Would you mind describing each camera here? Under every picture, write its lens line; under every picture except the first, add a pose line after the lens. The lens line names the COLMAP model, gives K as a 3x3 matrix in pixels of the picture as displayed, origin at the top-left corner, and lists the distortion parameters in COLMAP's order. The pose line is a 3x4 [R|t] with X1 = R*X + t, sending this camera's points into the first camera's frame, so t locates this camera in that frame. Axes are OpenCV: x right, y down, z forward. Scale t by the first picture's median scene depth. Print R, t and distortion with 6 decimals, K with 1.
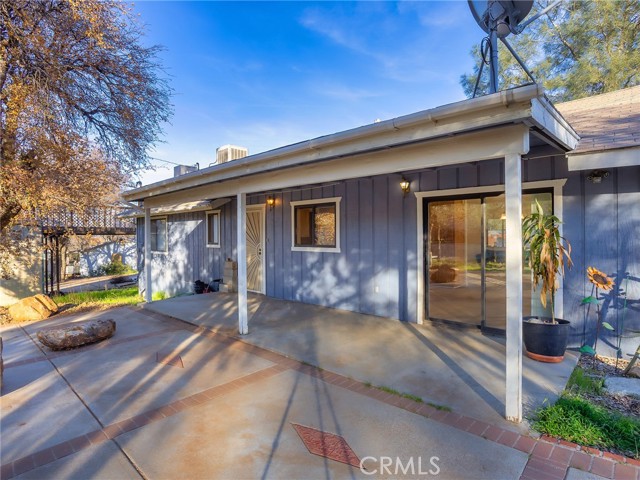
lens RADIAL K [[344.0, 0, 320.0], [0, 344.0, 240.0], [0, 0, 1]] dist [-0.032607, 0.000009]
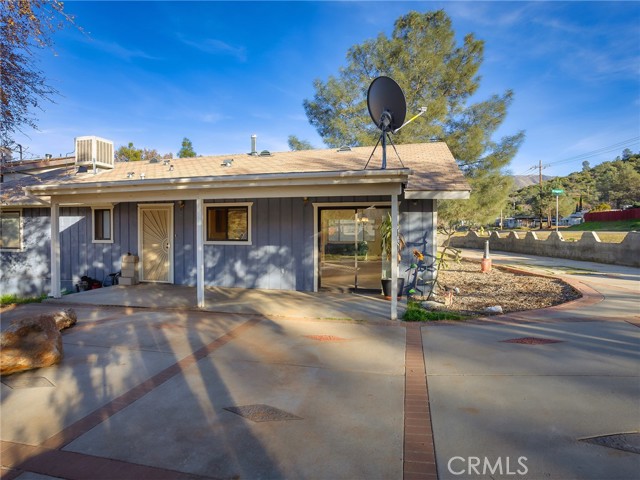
lens RADIAL K [[344.9, 0, 320.0], [0, 344.9, 240.0], [0, 0, 1]] dist [-0.028890, 0.001811]
pose [[0.876529, -0.005152, 0.481322, -0.229586], [0.002351, 0.999977, 0.006423, 0.005849], [-0.481343, -0.004499, 0.876521, -0.174870]]
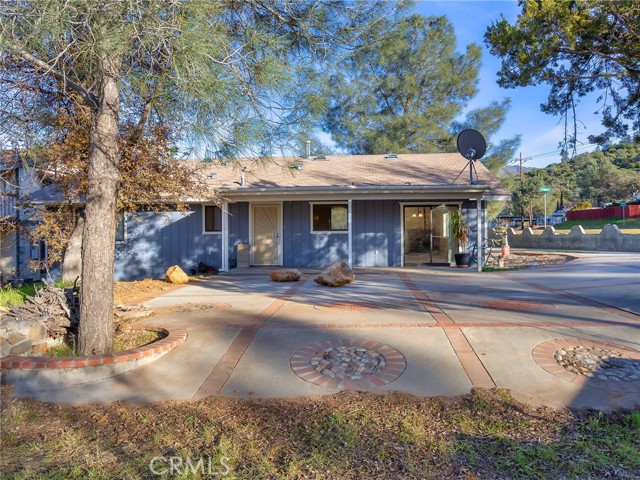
lens RADIAL K [[445.0, 0, 299.3], [0, 445.0, 237.9], [0, 0, 1]] dist [0.038867, -0.132491]
pose [[0.809603, 0.002179, 0.586973, -0.998163], [0.002866, 0.999967, -0.007665, 0.054820], [-0.586970, 0.007888, 0.809570, -0.457767]]
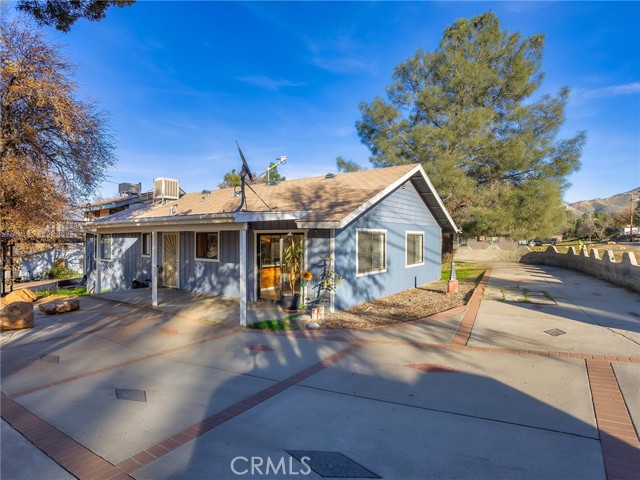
lens RADIAL K [[342.9, 0, 313.9], [0, 342.9, 236.4], [0, 0, 1]] dist [-0.023077, 0.000665]
pose [[0.991920, 0.010144, 0.126461, 0.196052], [-0.006751, 0.999607, -0.027226, -0.030112], [-0.126687, 0.026152, 0.991598, -0.482840]]
